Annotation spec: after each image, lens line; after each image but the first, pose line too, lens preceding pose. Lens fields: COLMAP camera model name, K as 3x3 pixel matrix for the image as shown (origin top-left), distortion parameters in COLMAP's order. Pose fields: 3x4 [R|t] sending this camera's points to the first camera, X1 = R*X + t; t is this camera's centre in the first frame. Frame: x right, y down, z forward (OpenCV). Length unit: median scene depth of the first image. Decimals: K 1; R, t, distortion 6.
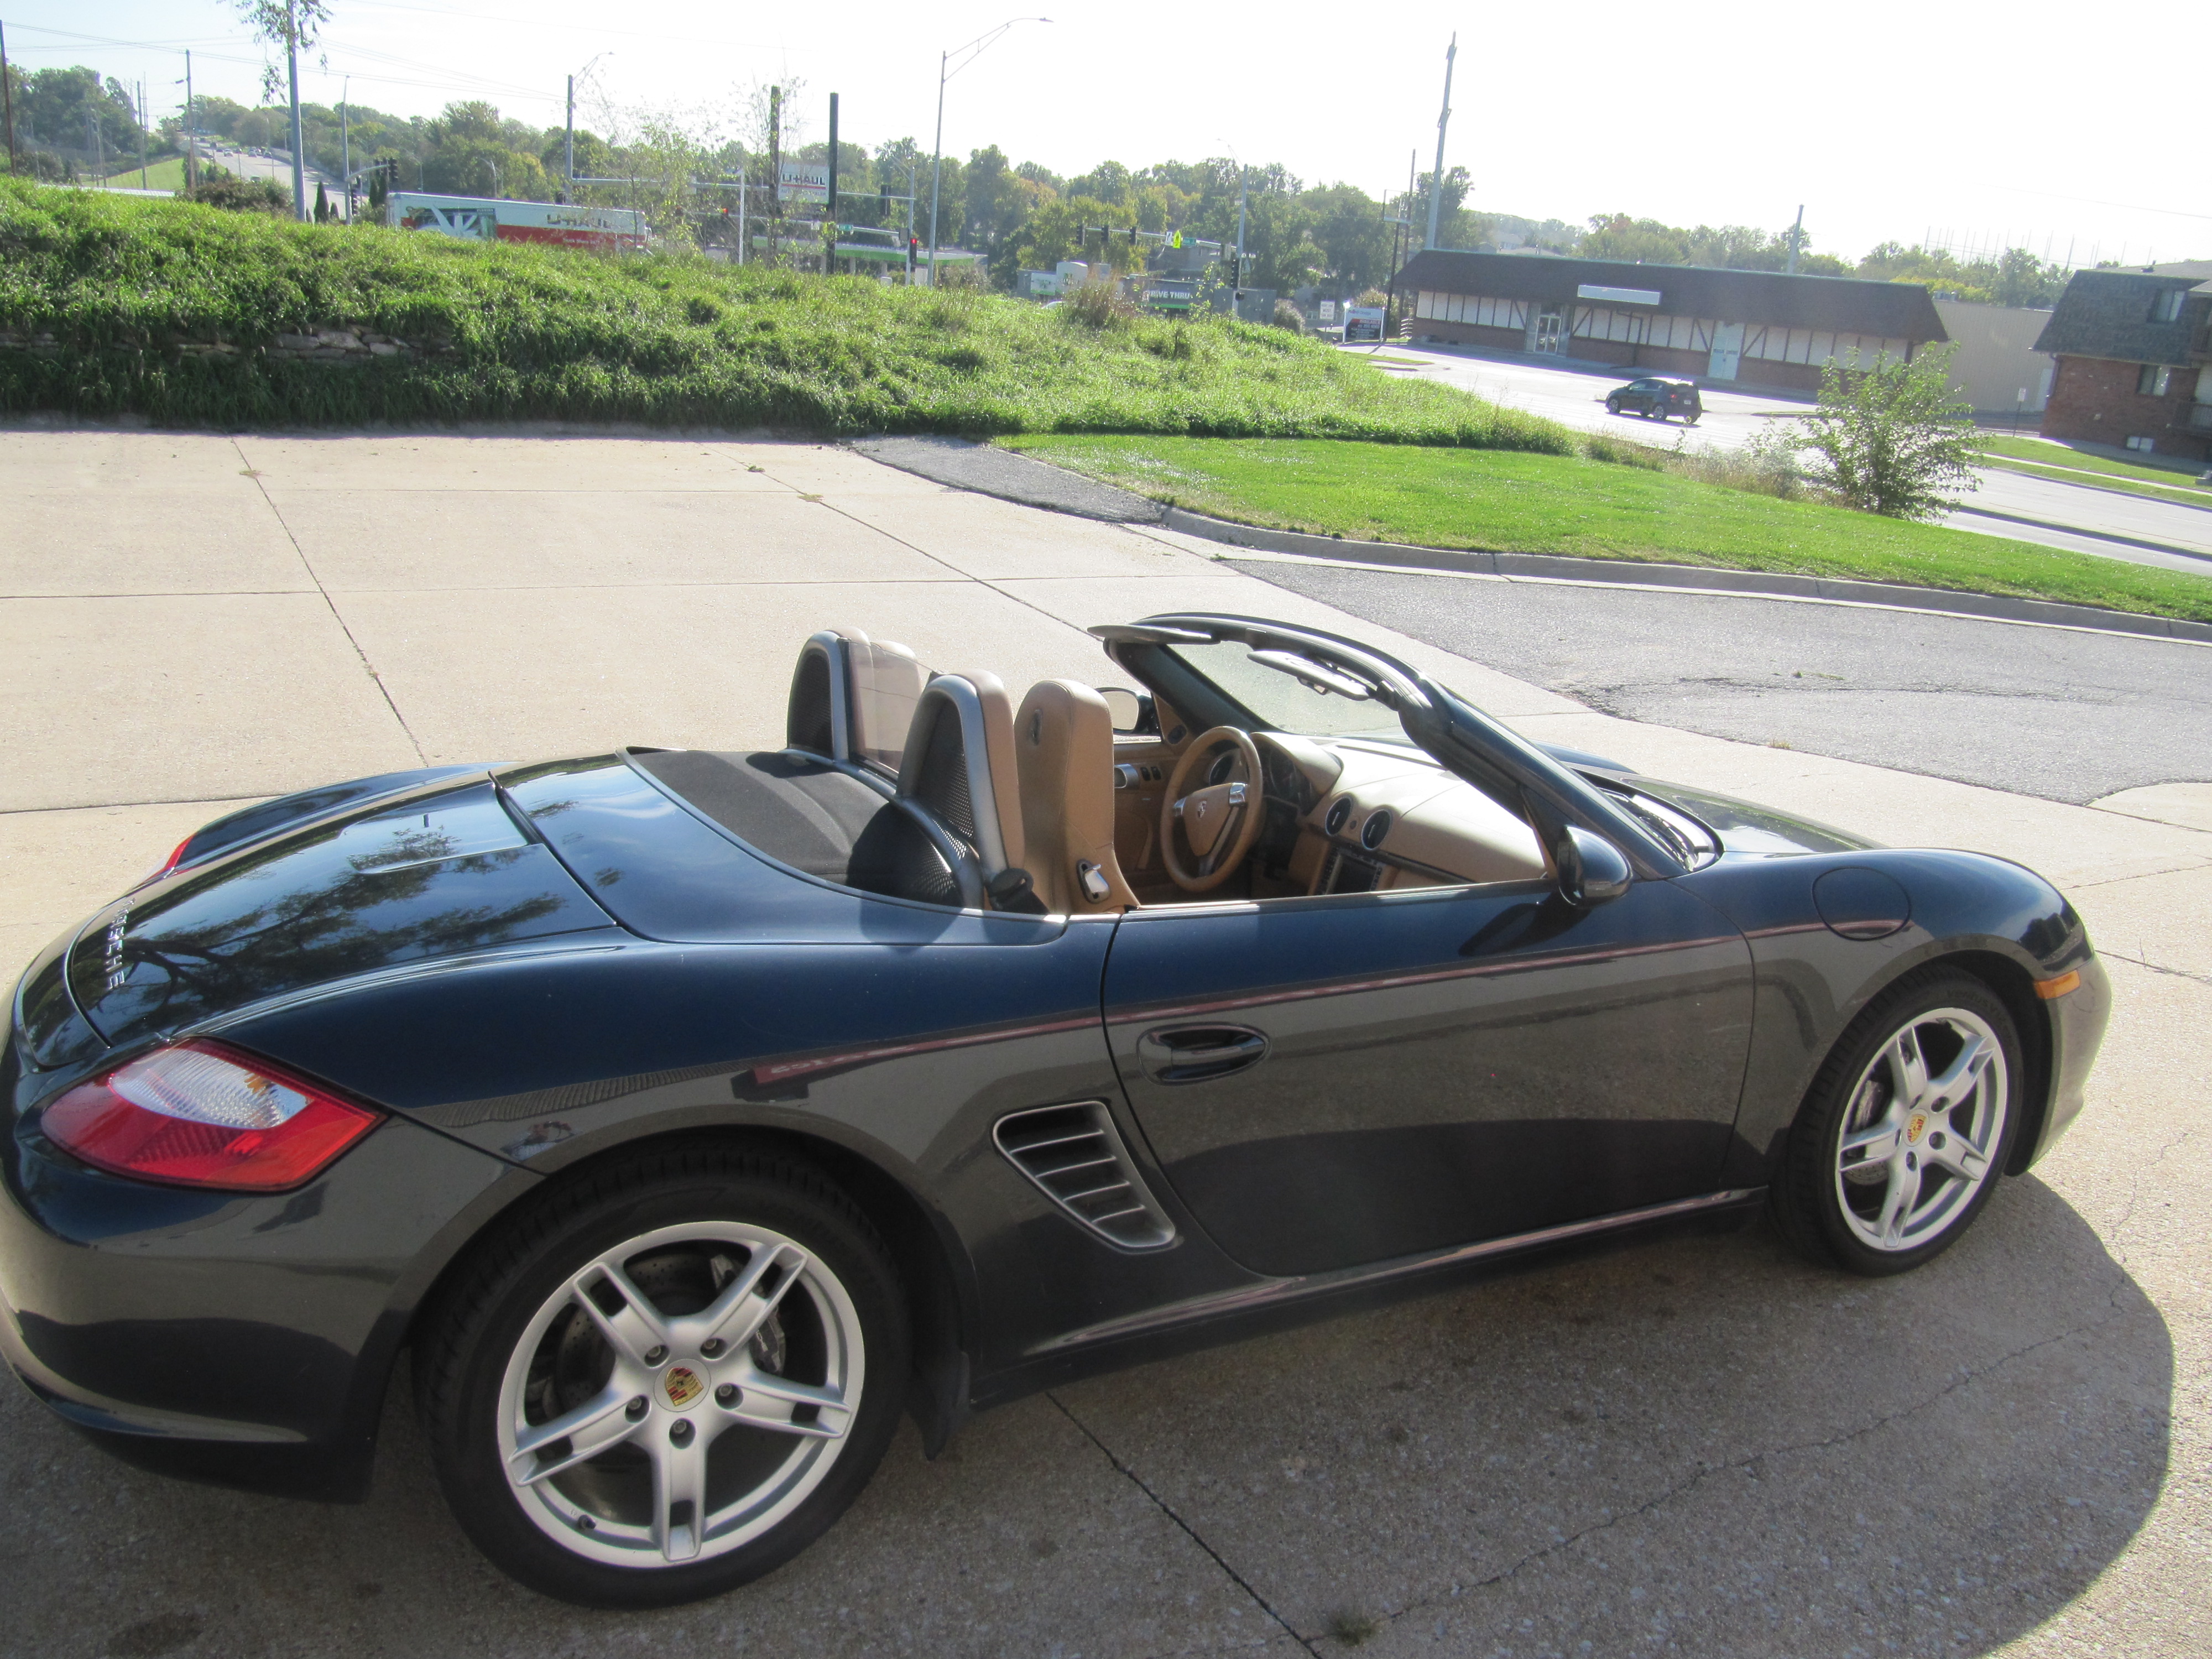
lens RADIAL K [[1814.6, 0, 1106.1], [0, 1814.6, 829.5], [0, 0, 1]] dist [-0.061294, 0.023534]
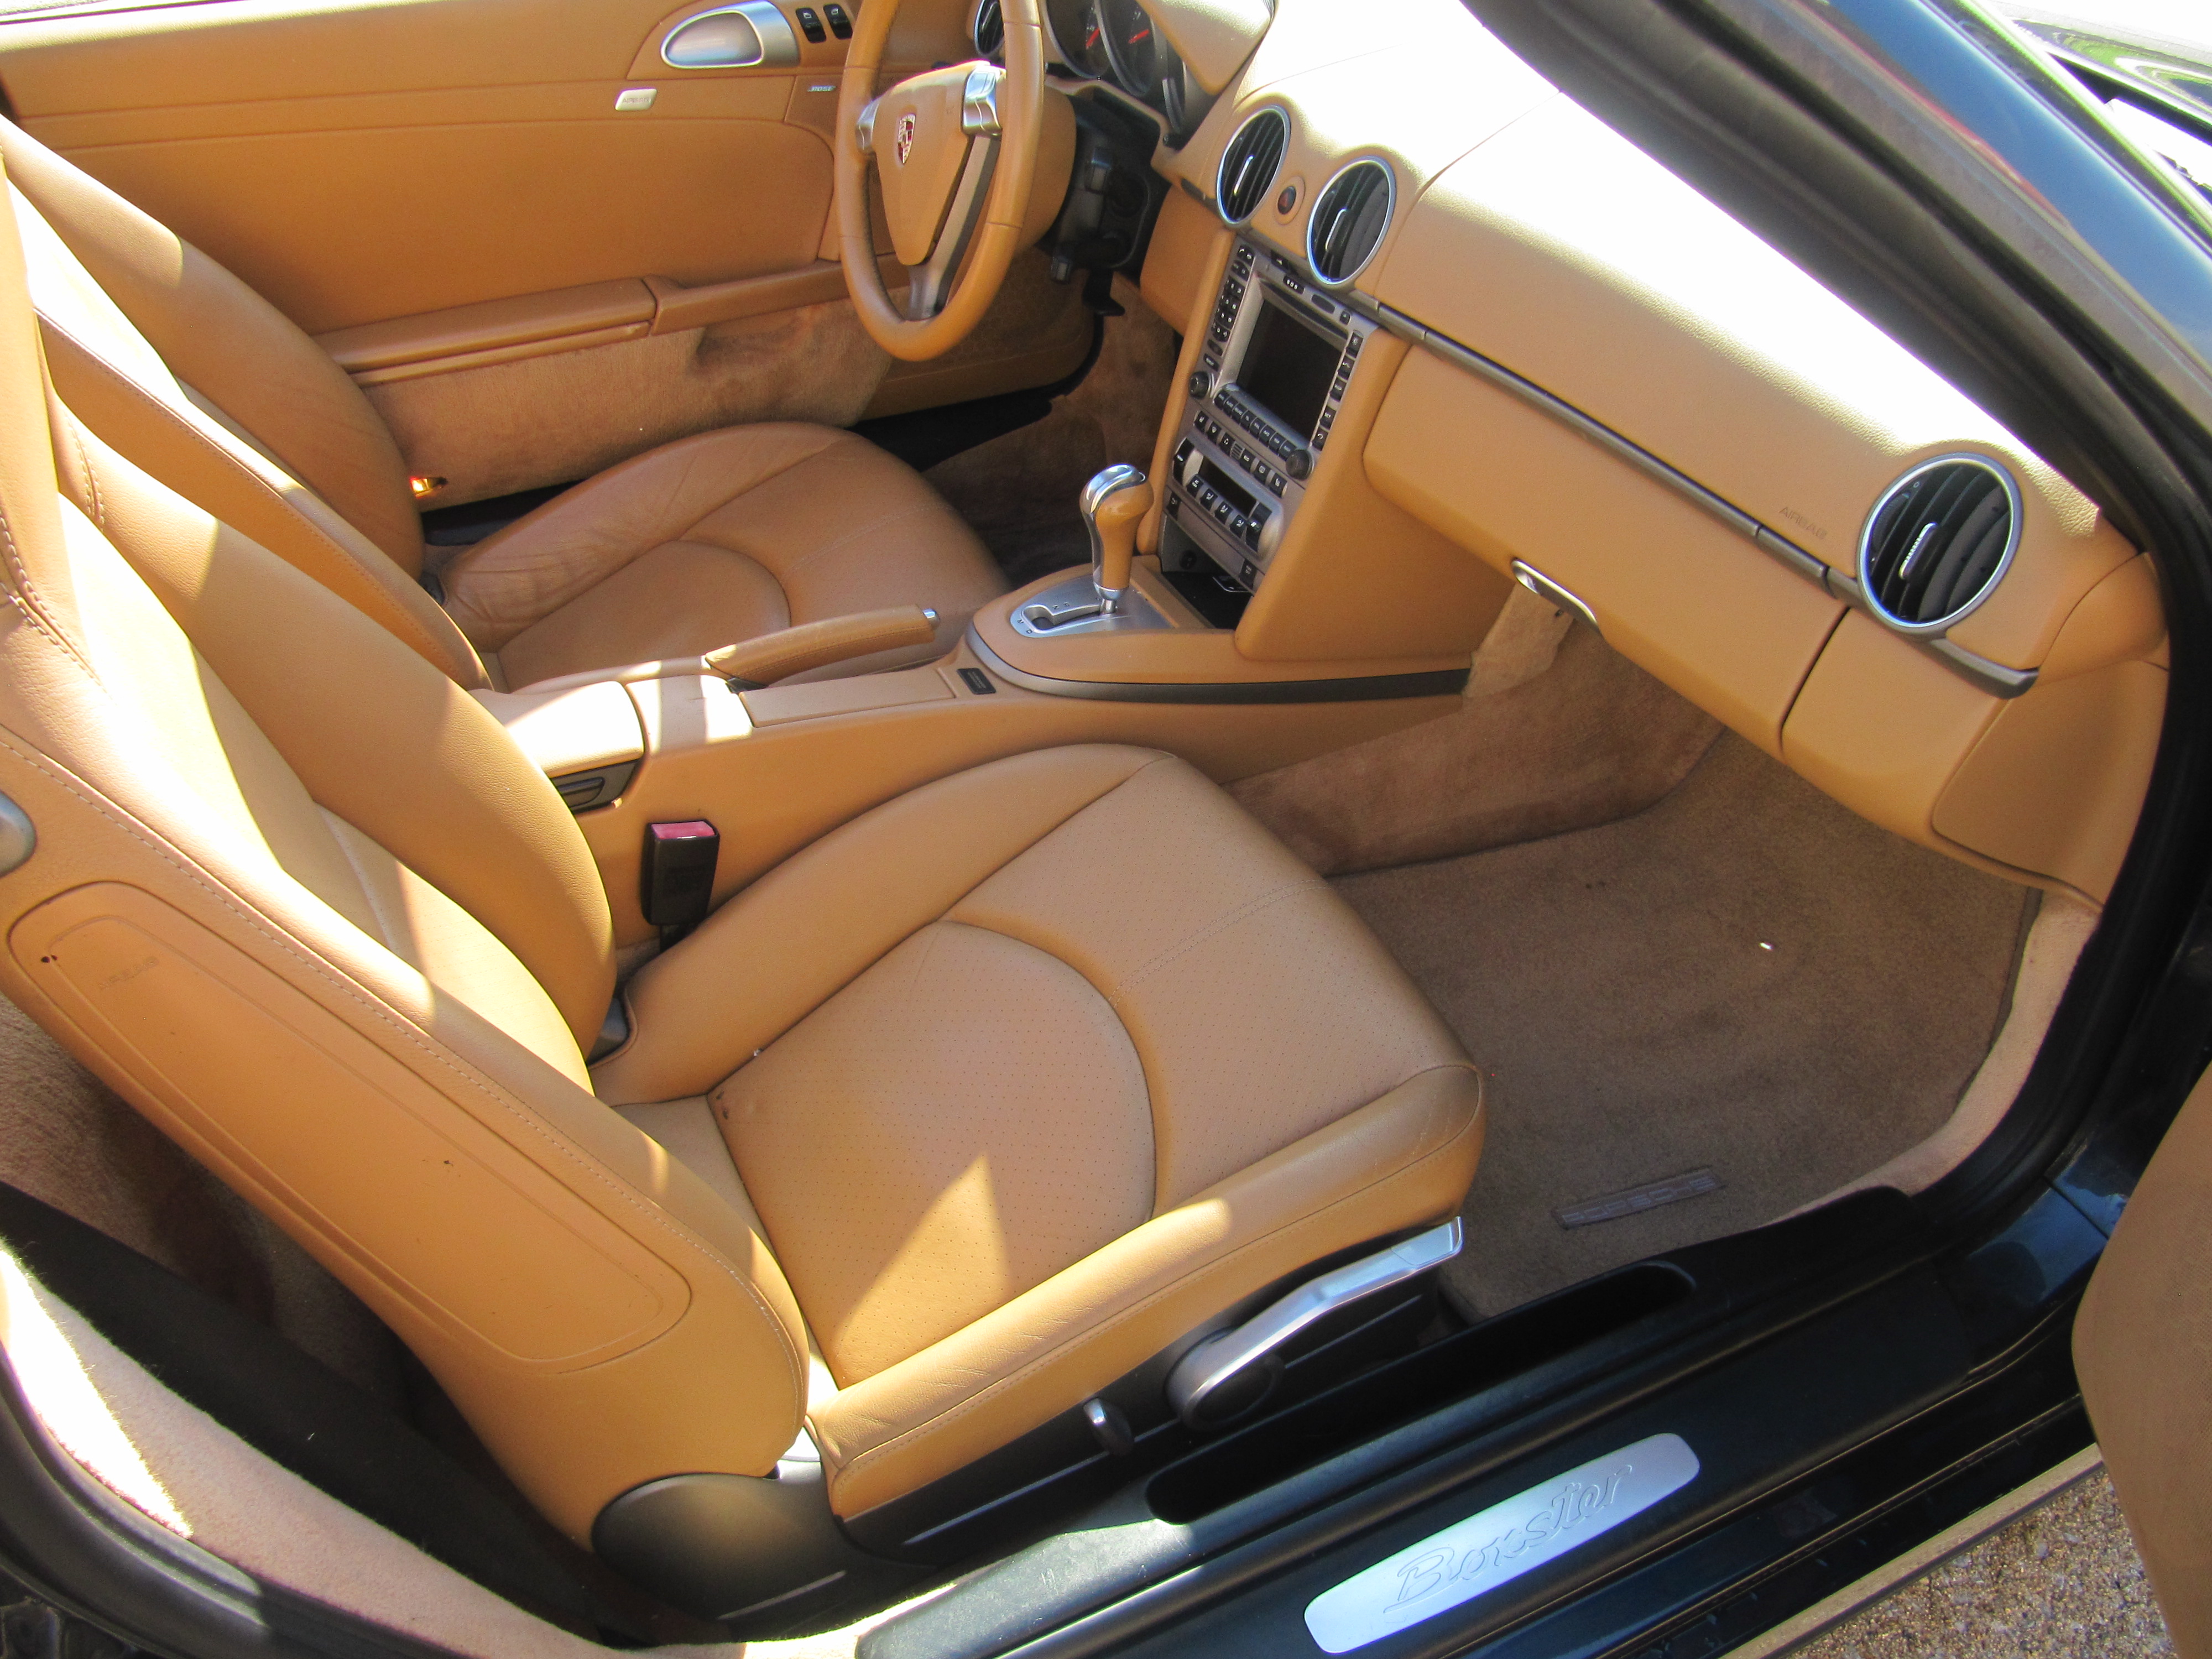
lens RADIAL K [[1784.5, 0, 1104.7], [0, 1784.5, 822.2], [0, 0, 1]] dist [-0.012282, -0.000800]
pose [[0.998987, -0.003016, -0.044904, 0.113294], [0.022029, 0.902826, 0.429441, -0.041609], [0.039245, -0.429995, 0.901978, 0.619527]]
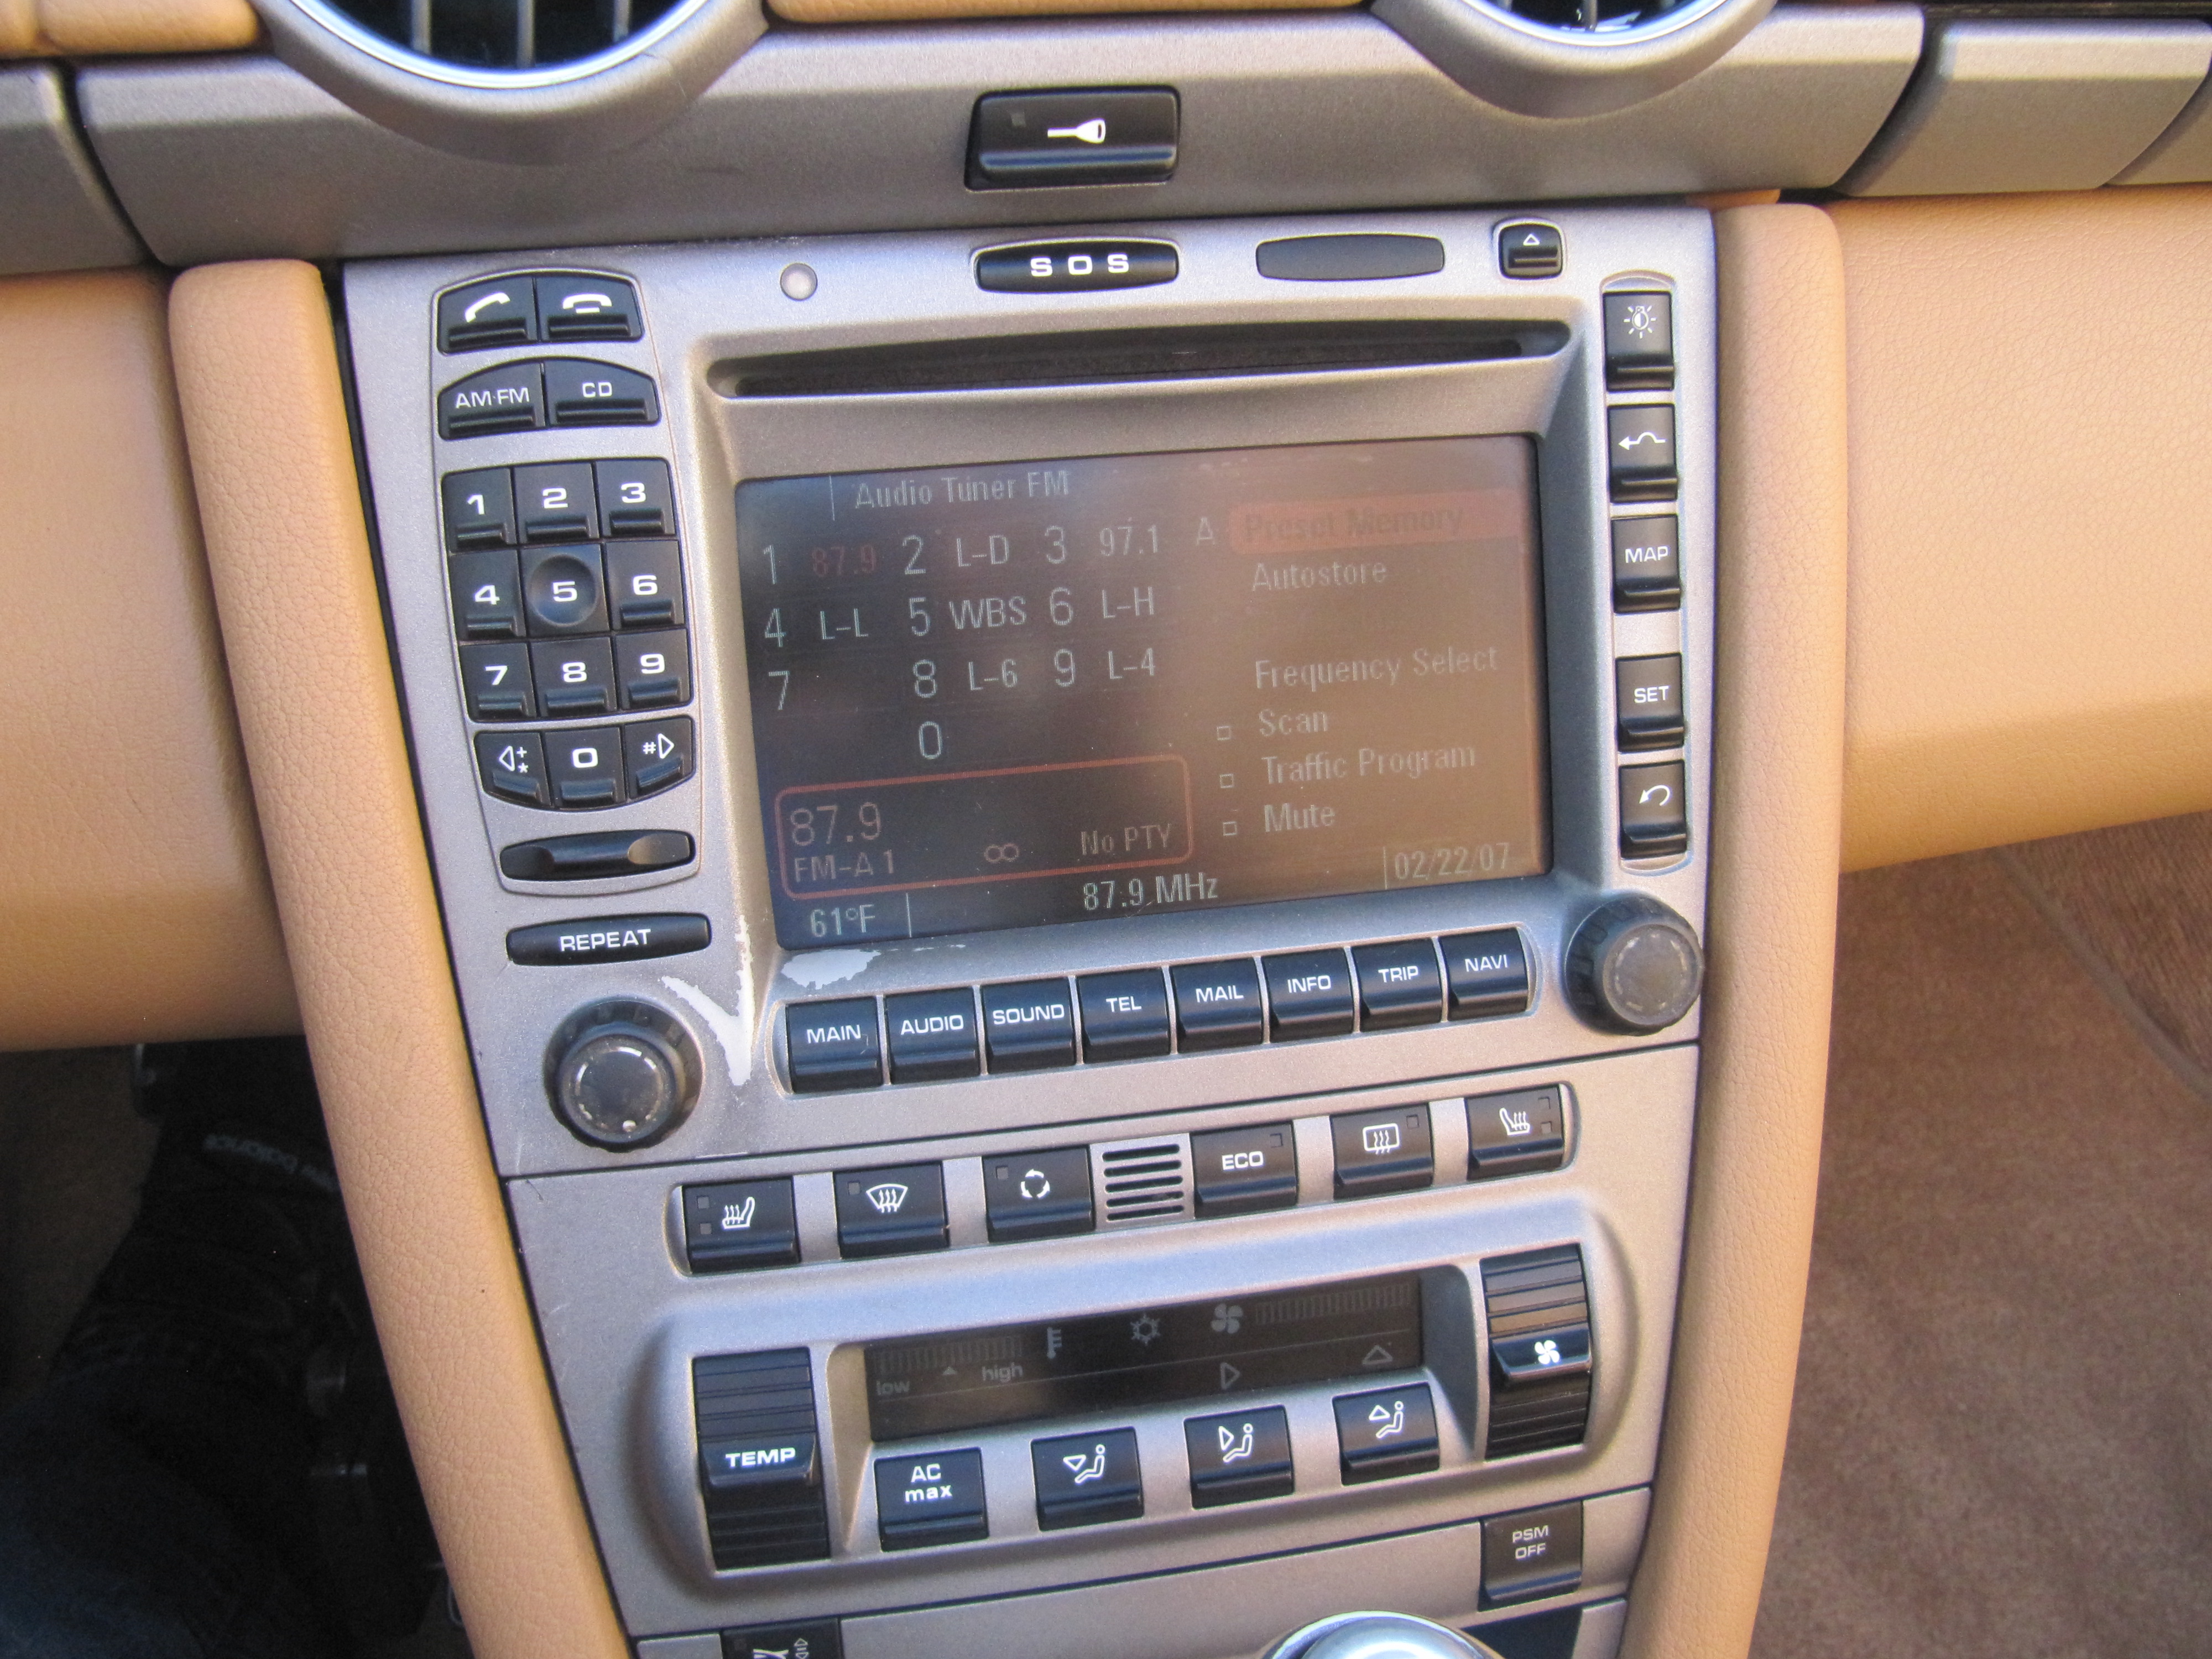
lens RADIAL K [[1814.6, 0, 1096.8], [0, 1814.6, 836.0], [0, 0, 1]] dist [-0.061294, 0.023534]
pose [[0.294929, -0.465524, 0.834449, 0.070453], [0.226482, 0.882465, 0.412263, 0.004621], [-0.928290, 0.067399, 0.365697, 0.953104]]
